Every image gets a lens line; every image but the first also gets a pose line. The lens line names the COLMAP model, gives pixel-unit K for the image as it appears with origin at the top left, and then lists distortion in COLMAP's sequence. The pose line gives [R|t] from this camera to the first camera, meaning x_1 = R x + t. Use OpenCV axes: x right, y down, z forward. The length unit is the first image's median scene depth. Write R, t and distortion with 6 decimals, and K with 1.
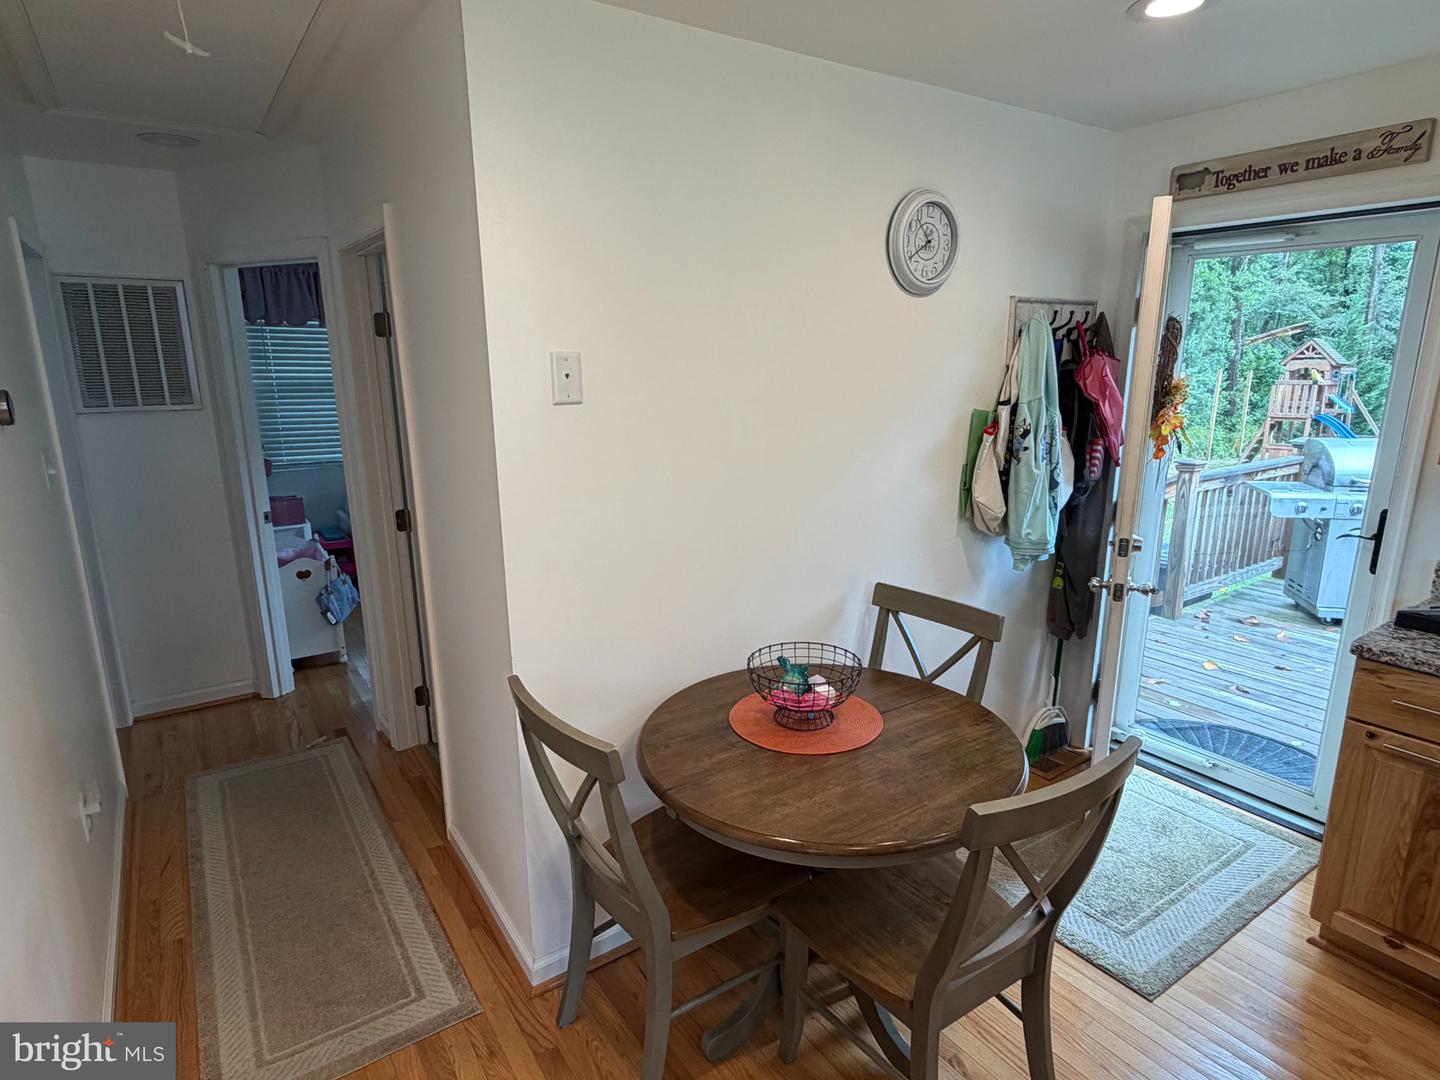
lens RADIAL K [[791.4, 0, 718.0], [0, 791.4, 540.7], [0, 0, 1]] dist [-0.004968, 0.003448]
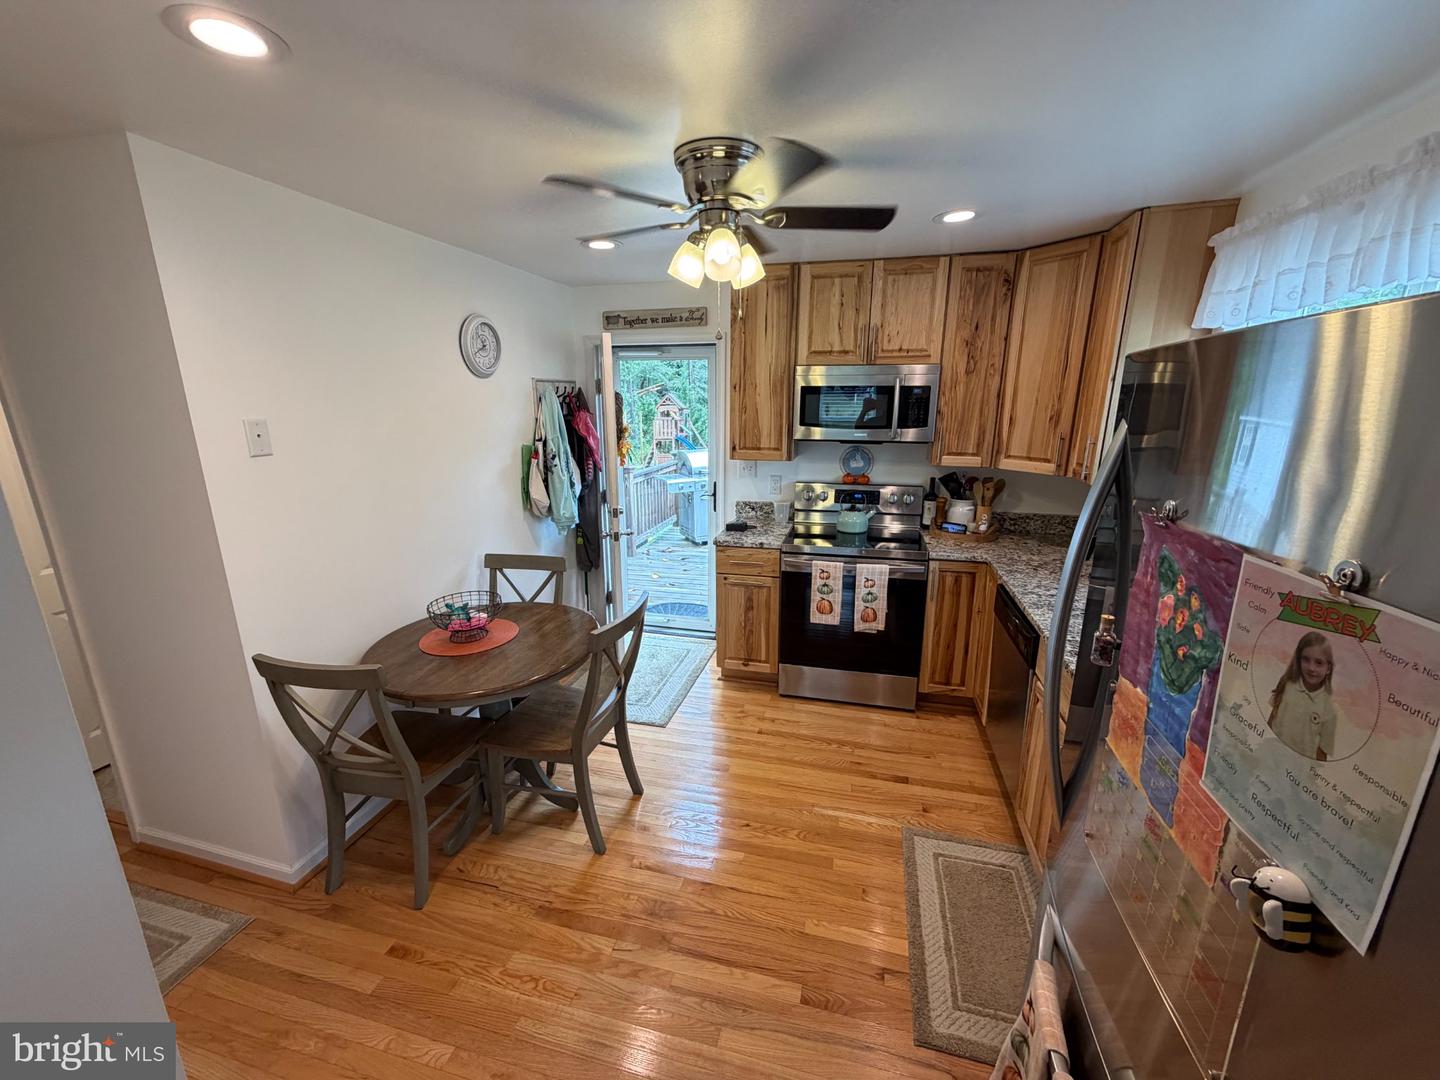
lens RADIAL K [[570.8, 0, 719.6], [0, 570.8, 543.9], [0, 0, 1]] dist [-0.003090, -0.000104]
pose [[0.751190, -0.158546, 0.640763, -0.188636], [0.148881, 0.986408, 0.069531, 0.023279], [-0.643077, 0.043166, 0.764584, -0.211807]]
